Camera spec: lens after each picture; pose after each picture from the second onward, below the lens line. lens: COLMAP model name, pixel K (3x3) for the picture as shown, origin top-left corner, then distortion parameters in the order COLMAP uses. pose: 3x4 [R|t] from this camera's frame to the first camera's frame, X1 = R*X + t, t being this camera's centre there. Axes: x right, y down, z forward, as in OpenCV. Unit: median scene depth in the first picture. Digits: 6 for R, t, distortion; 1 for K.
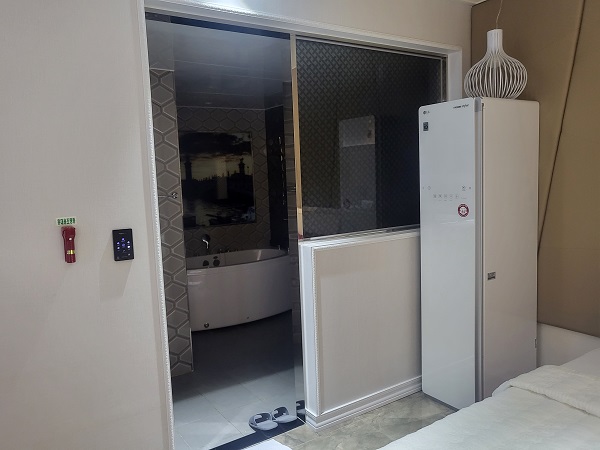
lens RADIAL K [[467.2, 0, 299.9], [0, 467.2, 223.1], [0, 0, 1]] dist [0.010003, 0.008091]
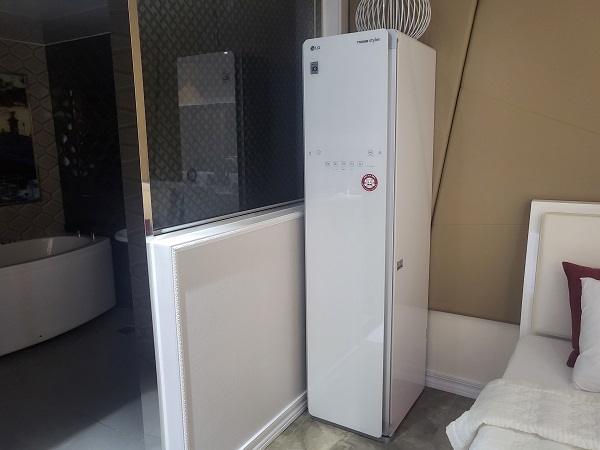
lens RADIAL K [[467.2, 0, 299.9], [0, 467.2, 223.1], [0, 0, 1]] dist [0.010003, 0.008091]
pose [[0.908416, -0.051114, 0.414930, -0.064293], [0.025043, 0.997368, 0.068037, -0.014175], [-0.417316, -0.051415, 0.907306, 0.318509]]
